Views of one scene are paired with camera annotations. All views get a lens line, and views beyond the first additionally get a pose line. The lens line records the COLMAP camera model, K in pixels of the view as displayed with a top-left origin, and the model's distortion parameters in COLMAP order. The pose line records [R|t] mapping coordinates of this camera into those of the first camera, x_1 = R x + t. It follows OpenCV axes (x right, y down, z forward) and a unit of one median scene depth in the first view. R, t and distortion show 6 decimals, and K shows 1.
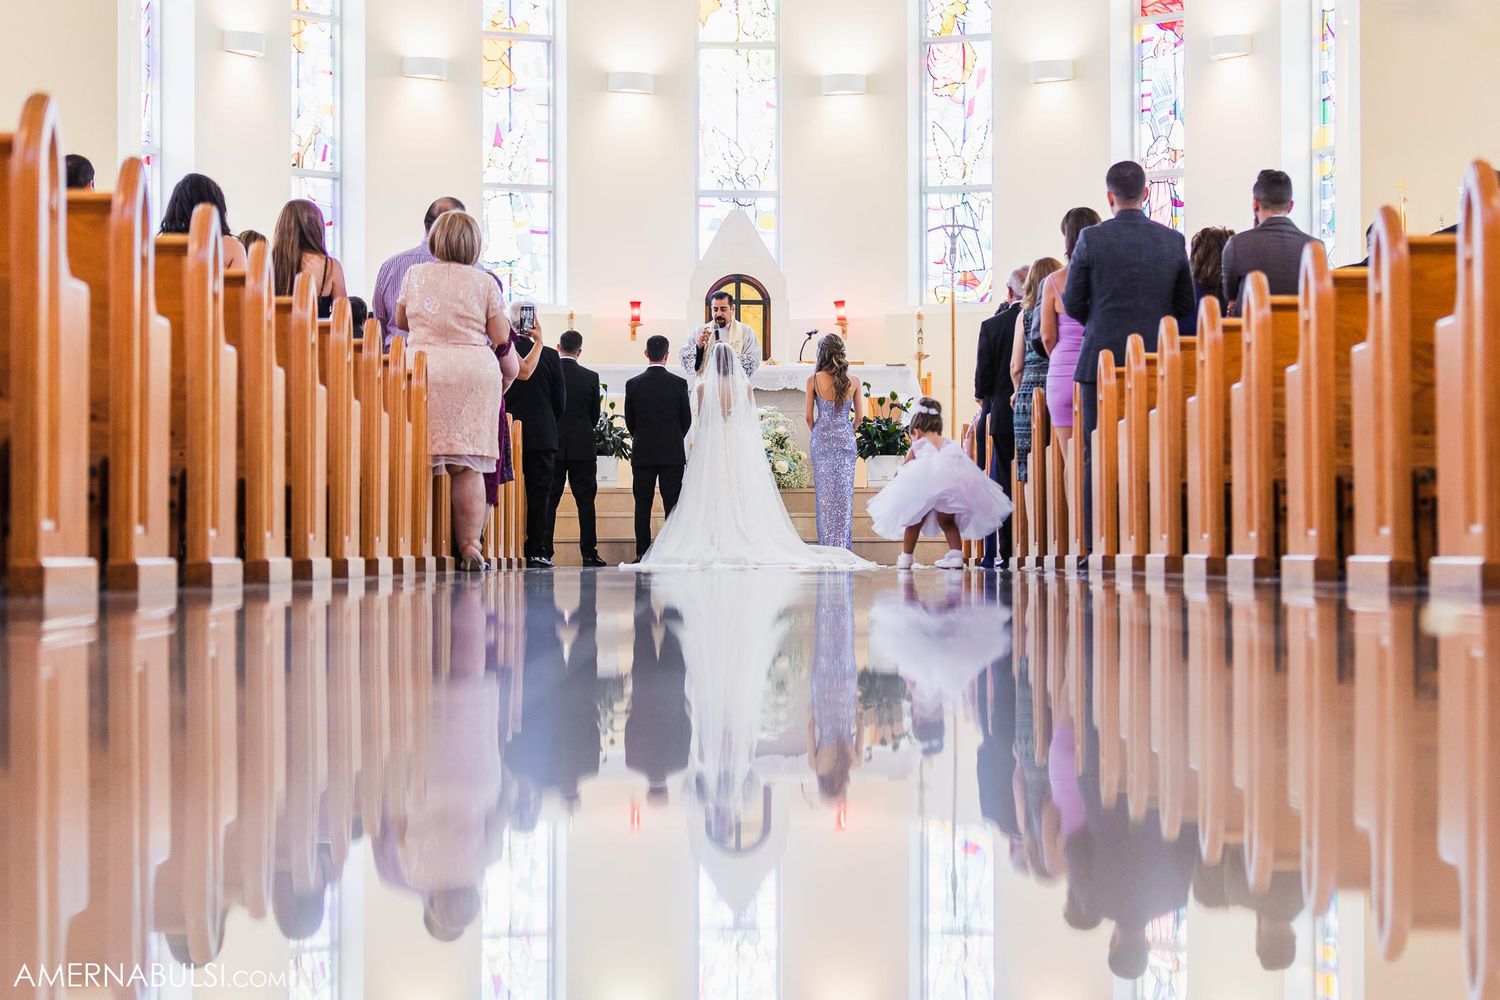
lens RADIAL K [[3037.4, 0, 754.4], [0, 3037.4, 501.4], [0, 0, 1]] dist [0.002830, 0.000000]
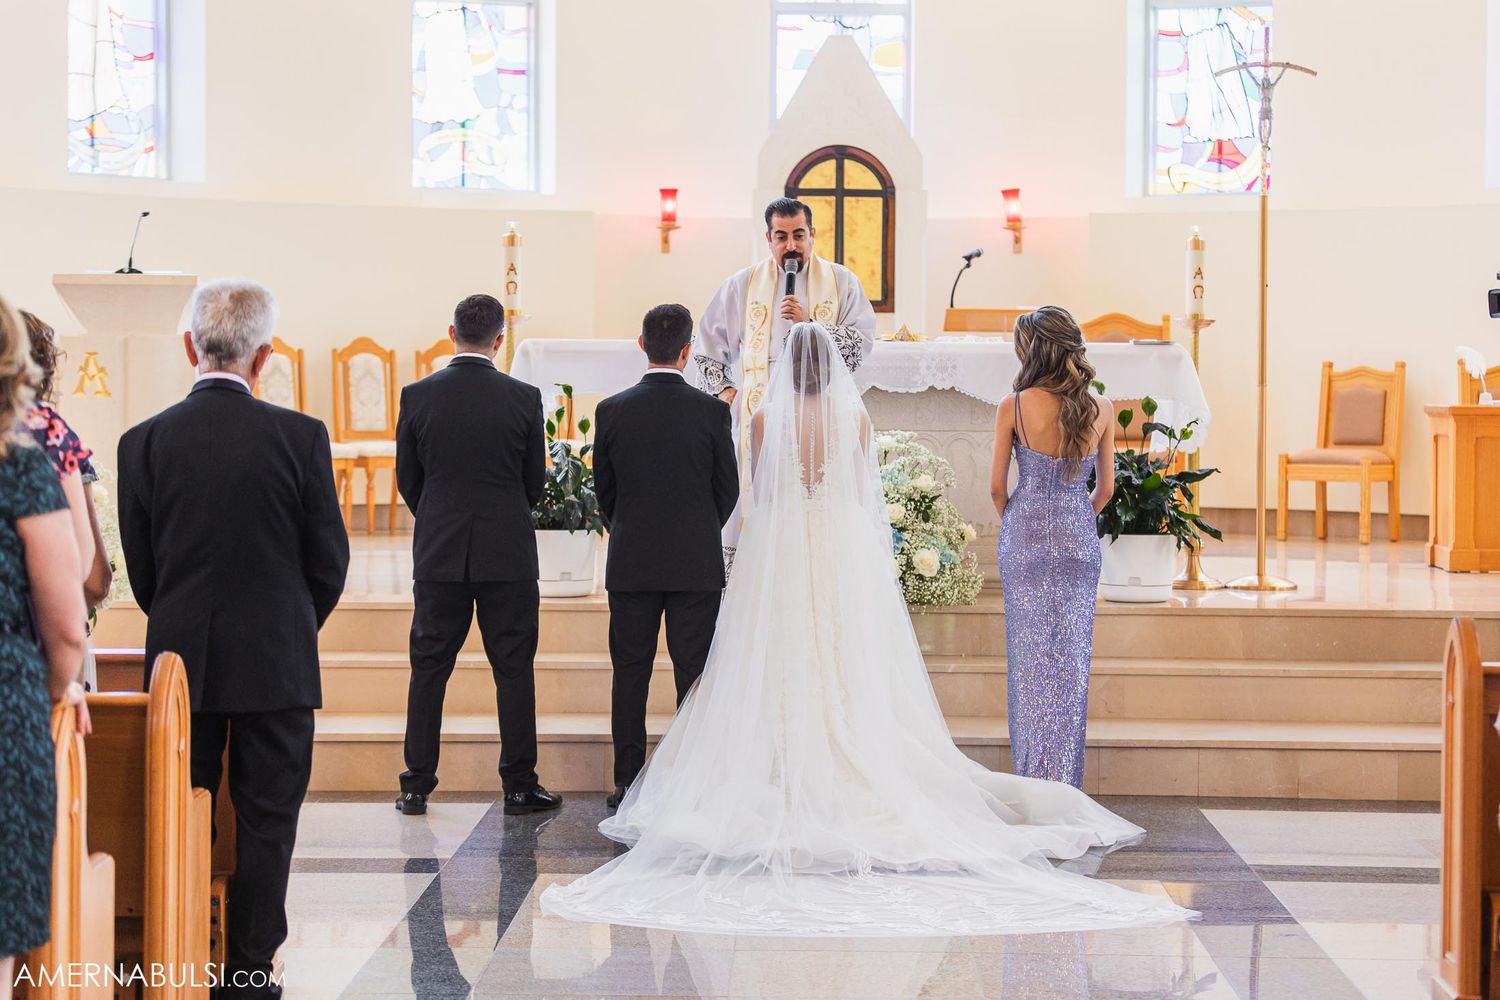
lens RADIAL K [[3037.4, 0, 639.4], [0, 3037.4, 547.8], [0, 0, 1]] dist [0.002830, 0.000000]
pose [[0.997542, 0.012743, -0.068900, -0.003286], [-0.007898, 0.997506, 0.070141, -0.045928], [0.069622, -0.069424, 0.995155, 0.492216]]
